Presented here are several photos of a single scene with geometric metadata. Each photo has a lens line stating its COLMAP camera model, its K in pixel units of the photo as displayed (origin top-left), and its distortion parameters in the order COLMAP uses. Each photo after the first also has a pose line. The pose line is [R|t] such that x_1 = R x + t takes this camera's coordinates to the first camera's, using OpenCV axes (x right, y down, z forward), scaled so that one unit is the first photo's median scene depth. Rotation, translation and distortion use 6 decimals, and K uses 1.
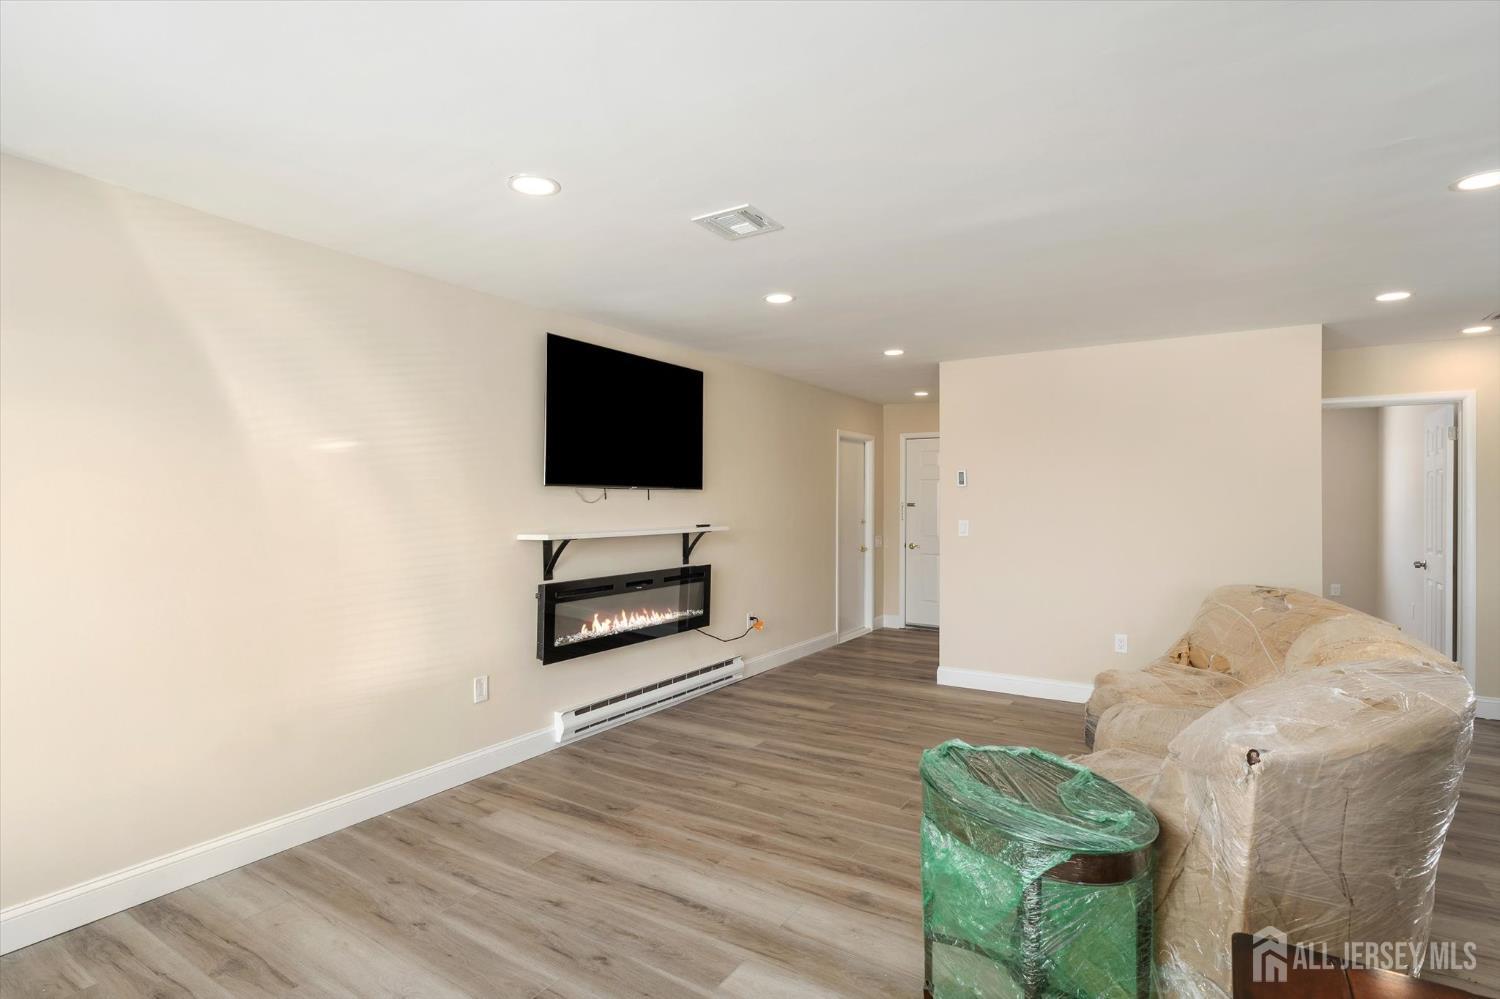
lens RADIAL K [[752.5, 0, 750.0], [0, 752.5, 499.5], [0, 0, 1]] dist [-0.001368, -0.000157]
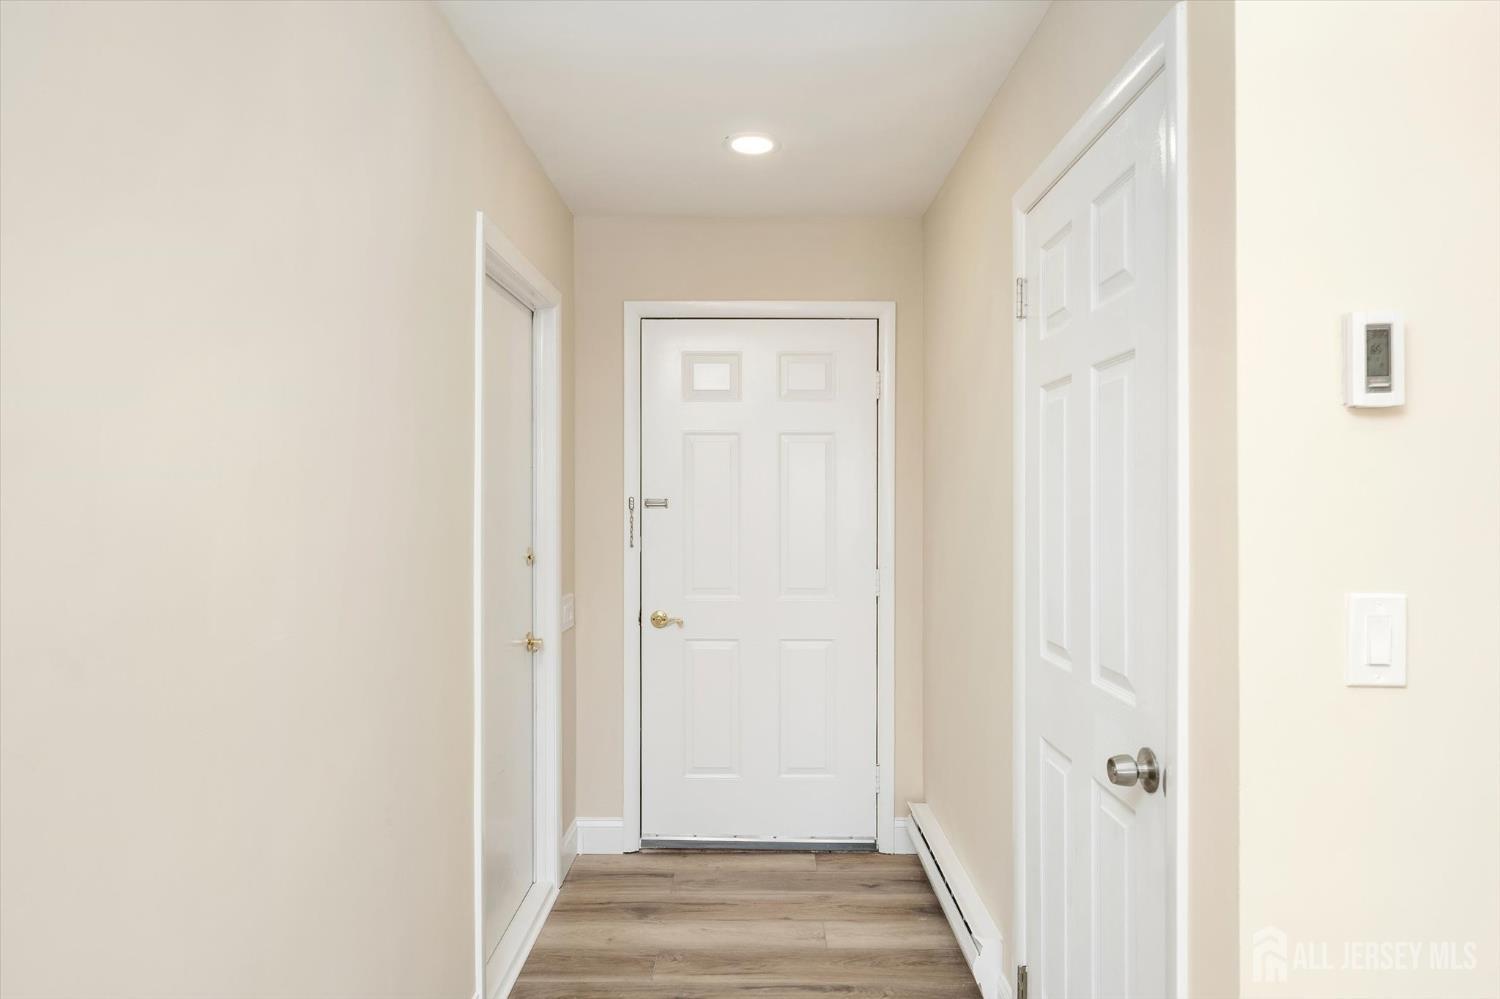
lens RADIAL K [[863.9, 0, 750.0], [0, 863.9, 499.5], [0, 0, 1]] dist [-0.001416, 0.000759]
pose [[0.844300, -0.010001, 0.535778, 0.032482], [0.005192, 0.999932, 0.010485, 0.000843], [-0.535846, -0.006071, 0.844294, 0.638309]]
